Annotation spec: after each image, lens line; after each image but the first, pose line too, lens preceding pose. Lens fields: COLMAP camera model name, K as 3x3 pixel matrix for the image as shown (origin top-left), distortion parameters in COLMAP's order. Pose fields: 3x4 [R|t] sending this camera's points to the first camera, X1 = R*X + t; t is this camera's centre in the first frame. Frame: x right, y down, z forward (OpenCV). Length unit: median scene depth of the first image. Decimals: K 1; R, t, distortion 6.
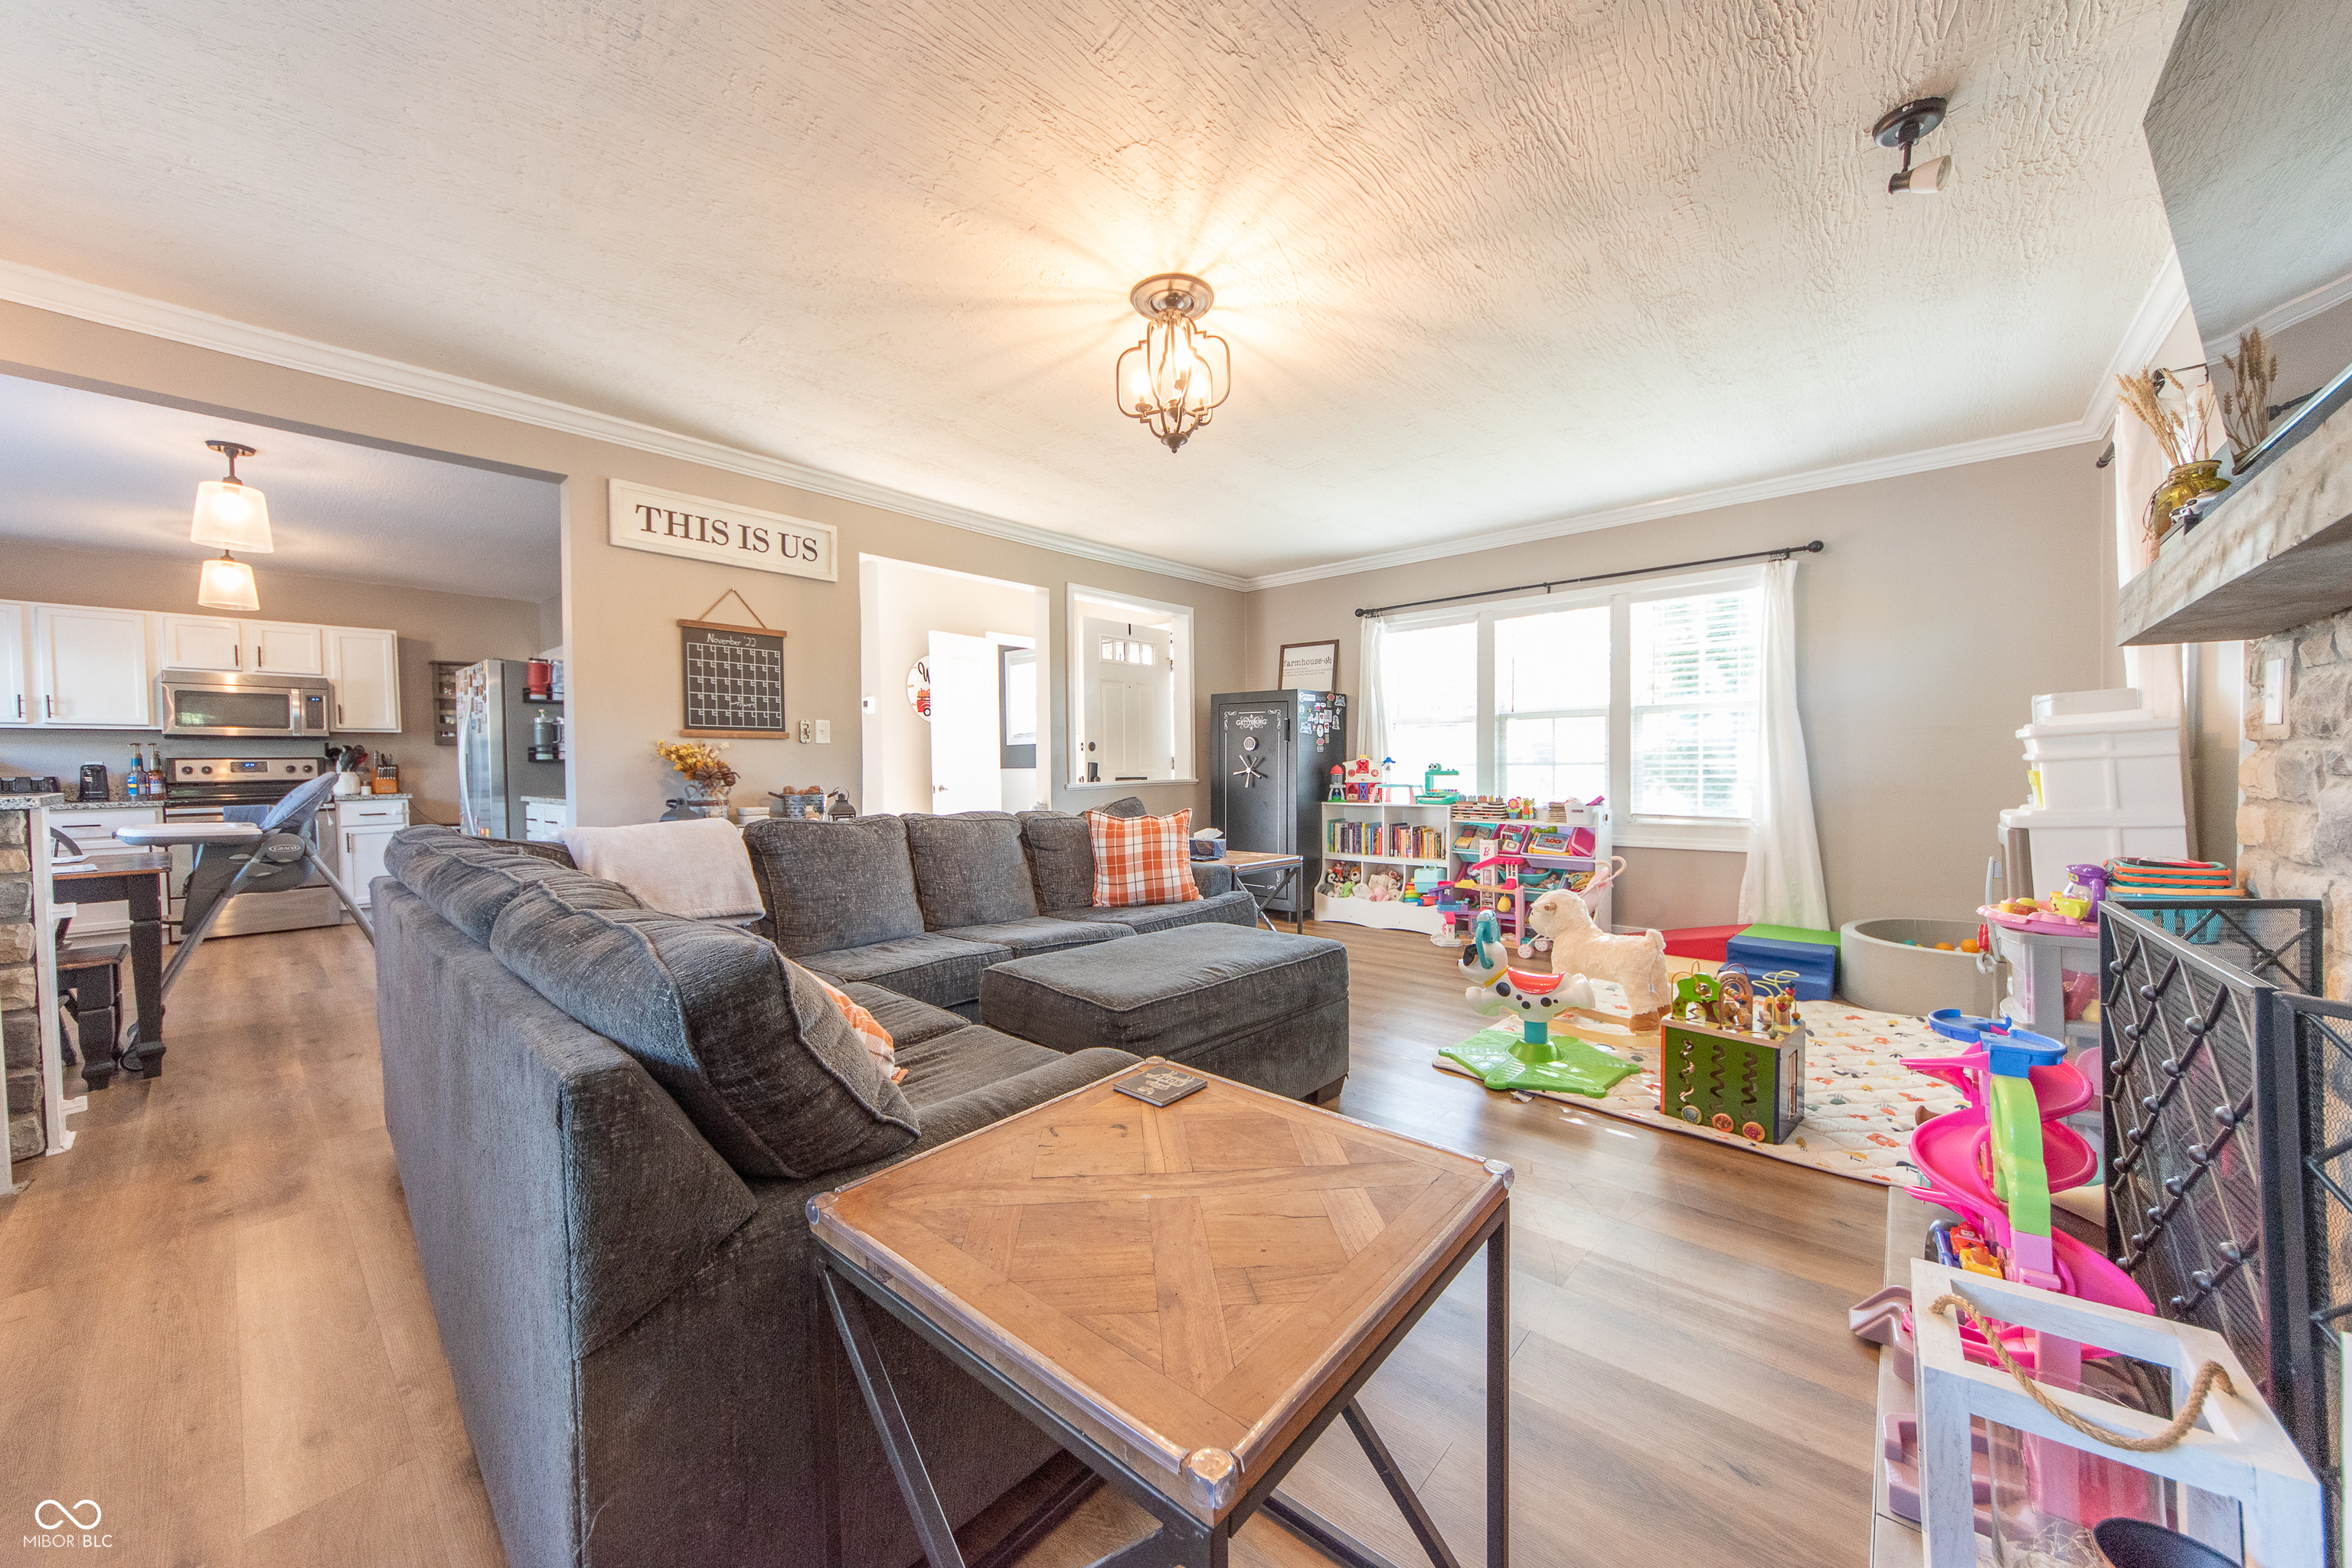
lens RADIAL K [[841.8, 0, 1172.0], [0, 841.8, 782.3], [0, 0, 1]] dist [-0.005843, 0.002092]
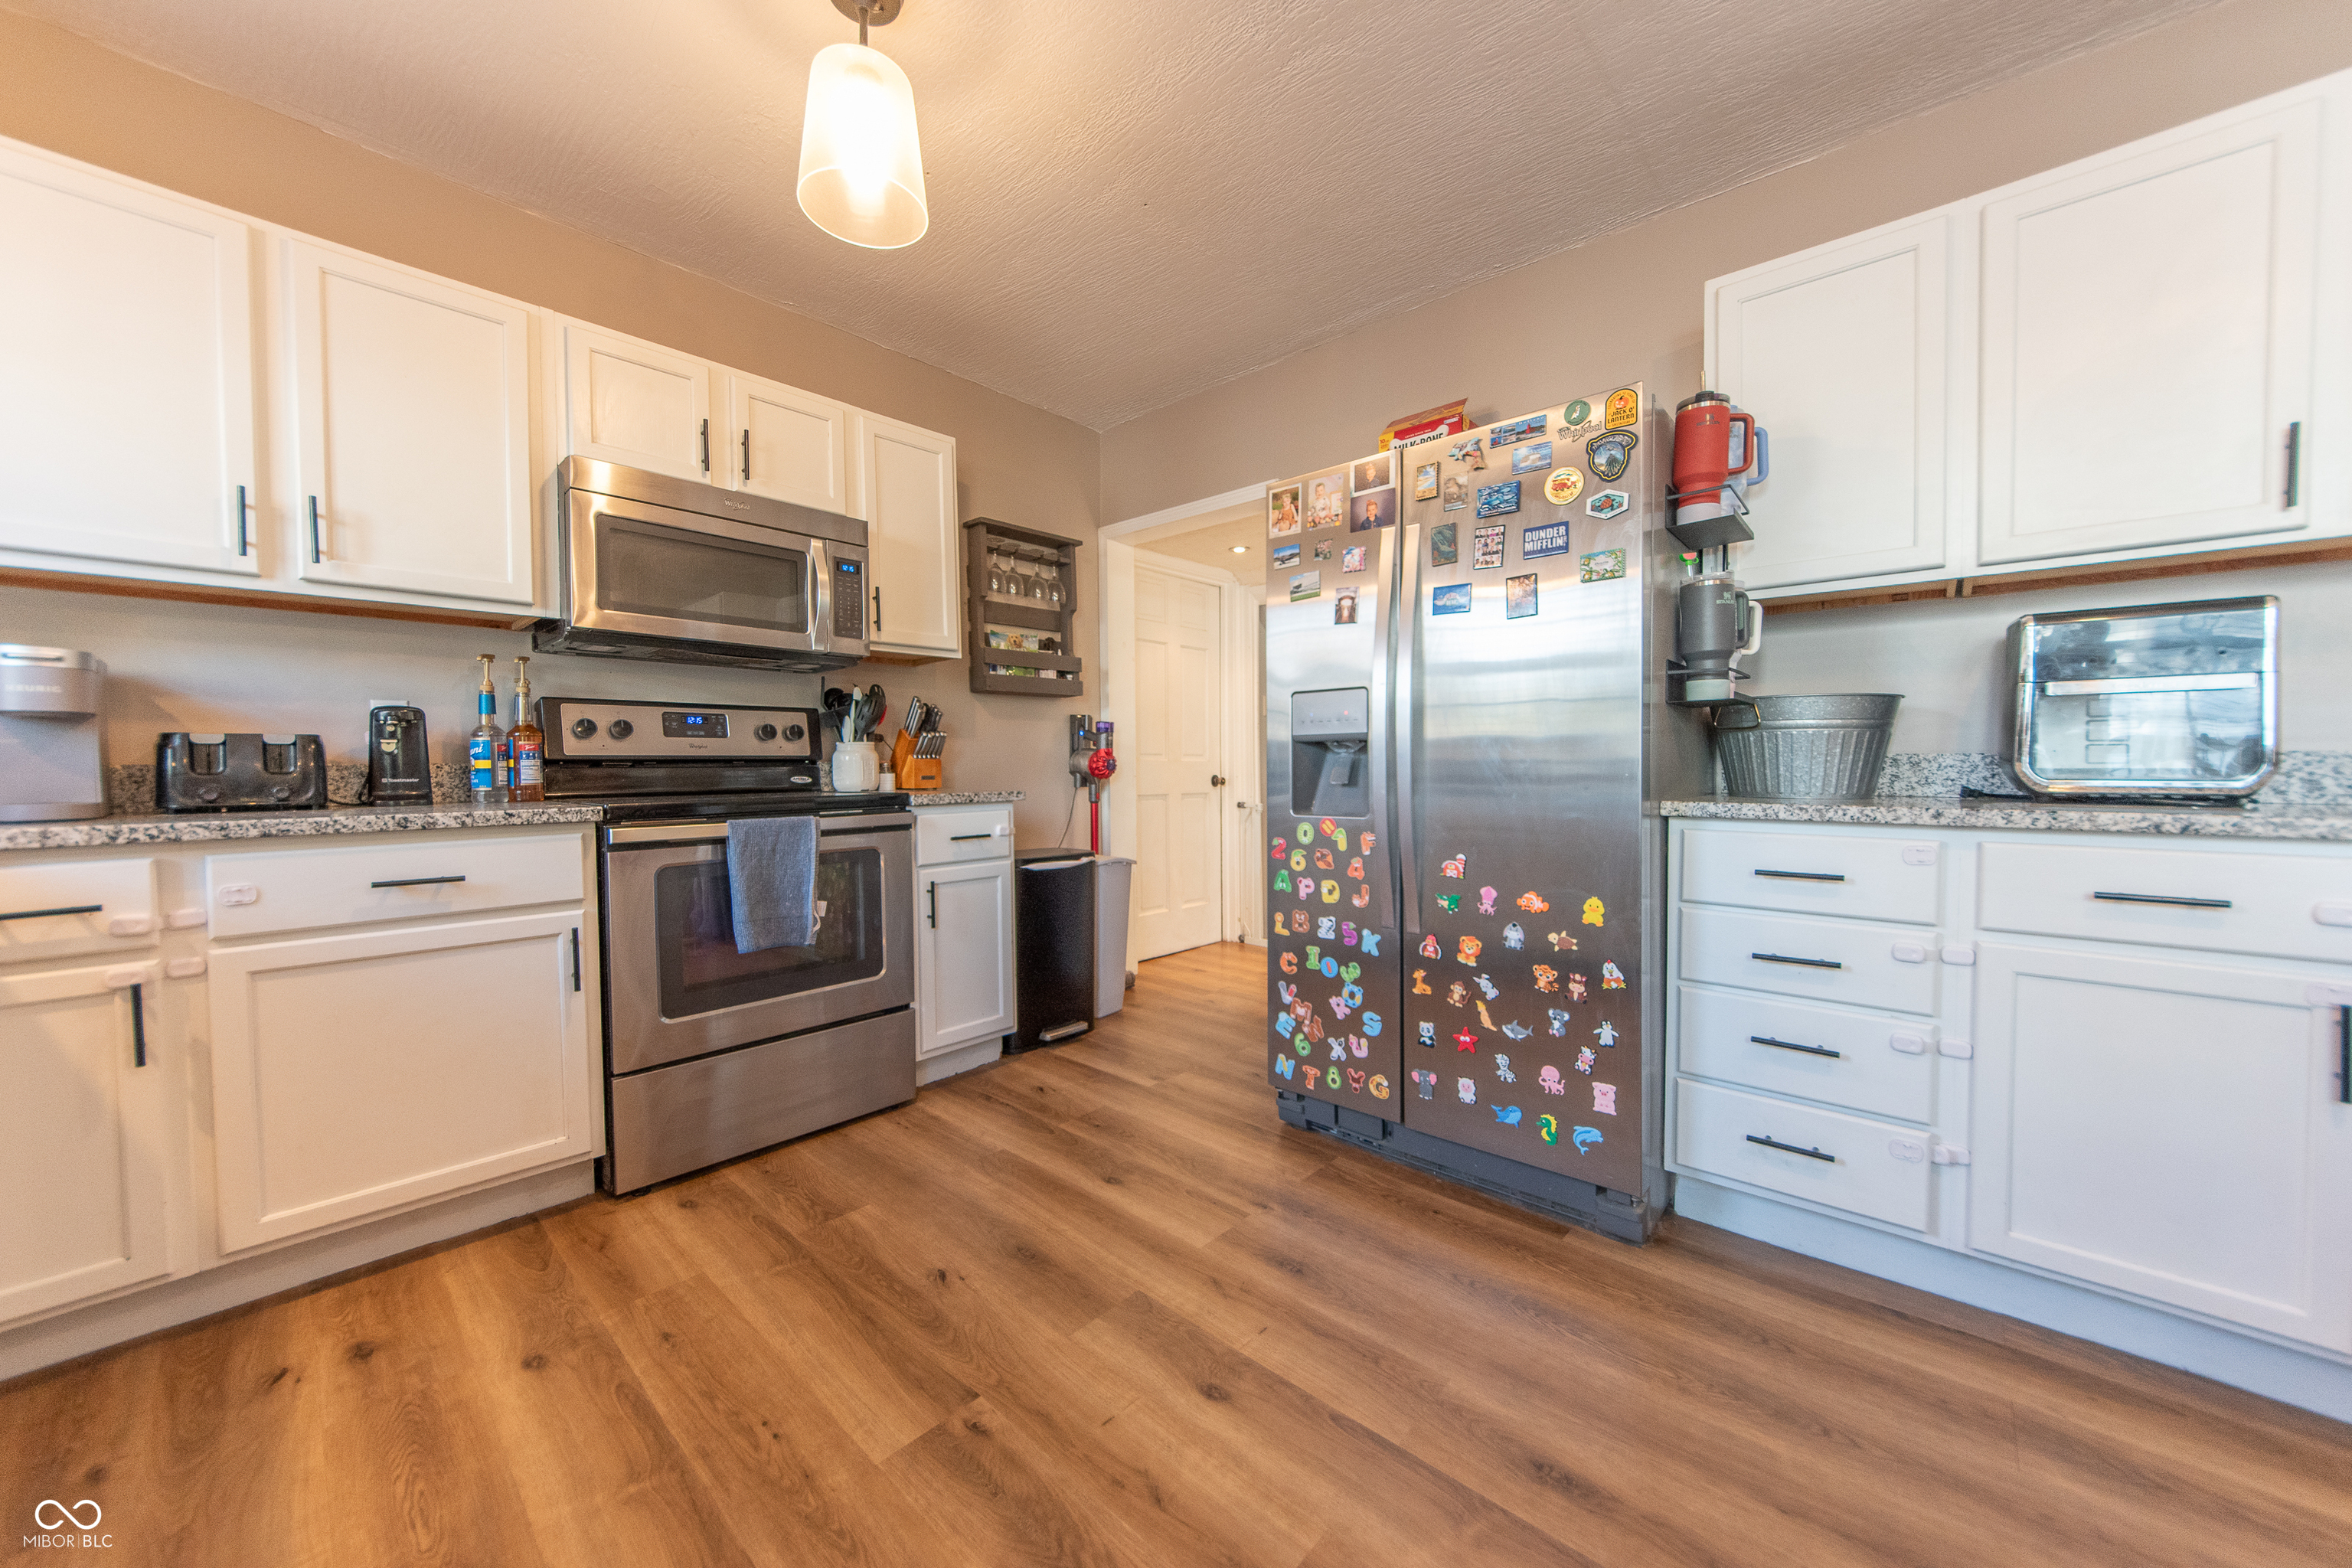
lens RADIAL K [[841.8, 0, 1184.5], [0, 841.8, 786.1], [0, 0, 1]] dist [-0.005843, 0.002092]
pose [[0.999699, 0.009251, -0.022739, -0.842283], [-0.009175, 0.999952, 0.003454, 0.009310], [0.022769, -0.003245, 0.999735, 0.573811]]
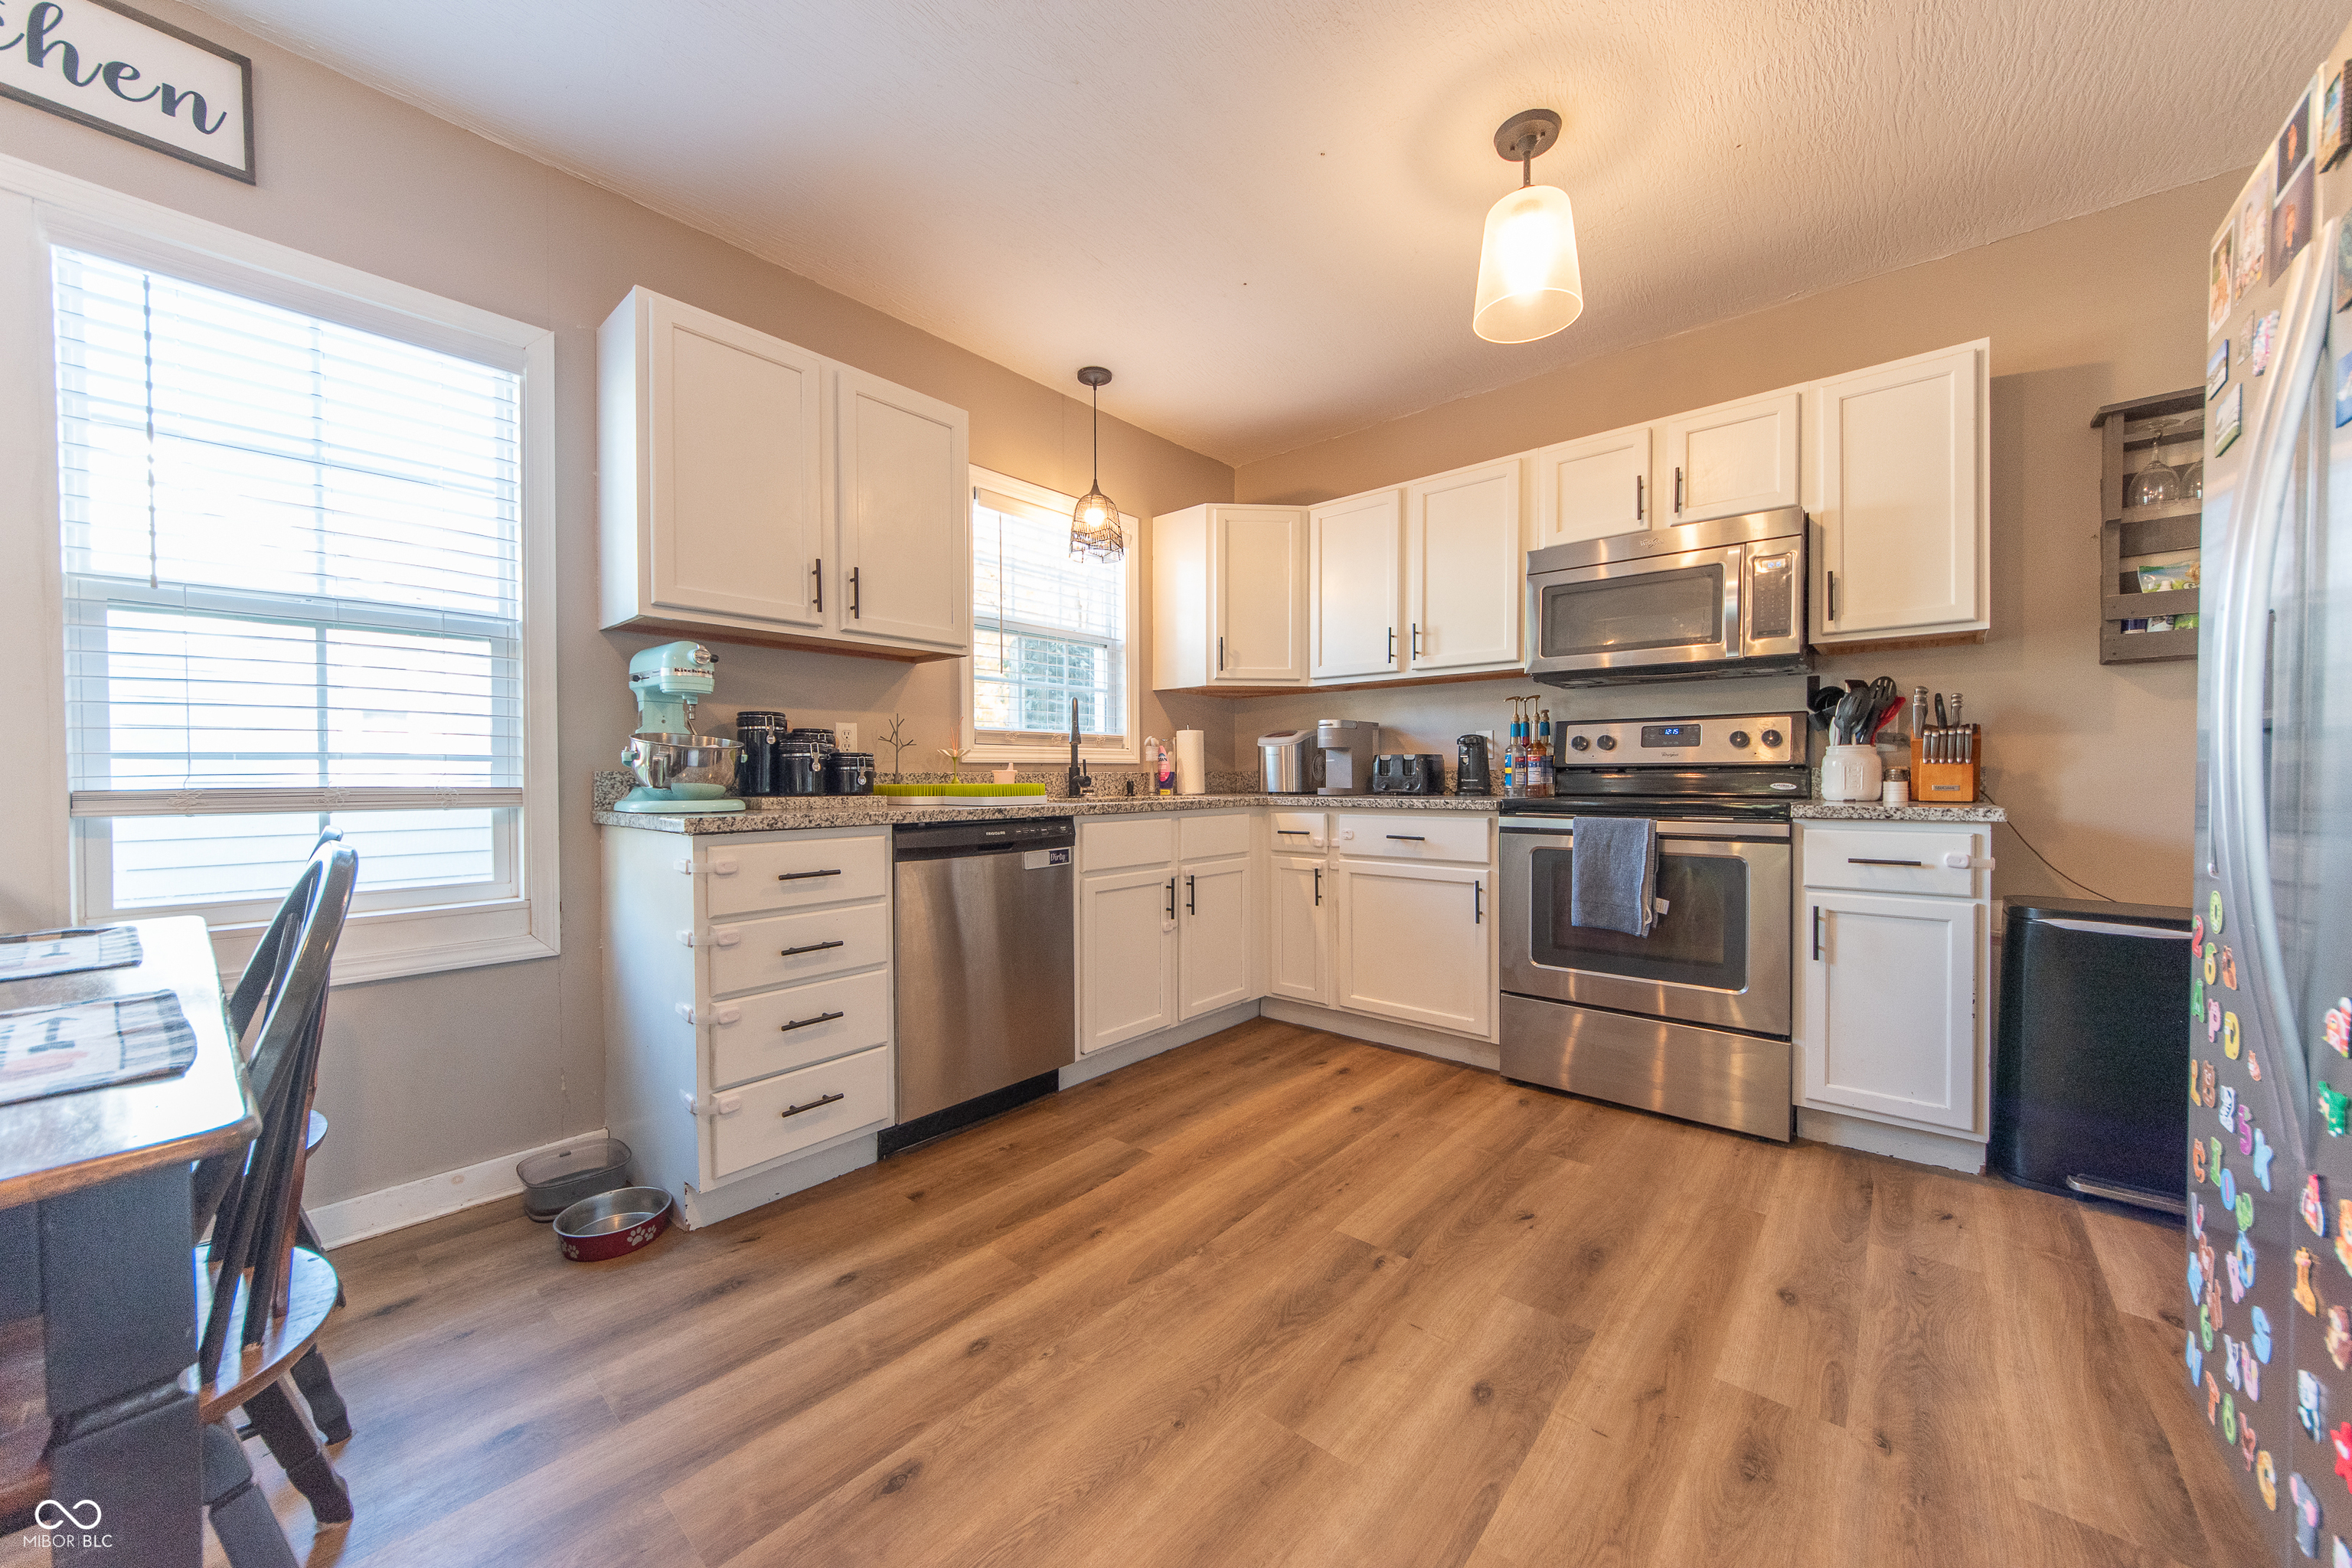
lens RADIAL K [[841.8, 0, 1178.3], [0, 841.8, 788.1], [0, 0, 1]] dist [-0.005843, 0.002092]
pose [[-0.001044, 0.032245, -0.999479, -0.611438], [-0.021023, 0.999258, 0.032260, 0.002353], [0.999778, 0.021046, -0.000365, 0.714421]]
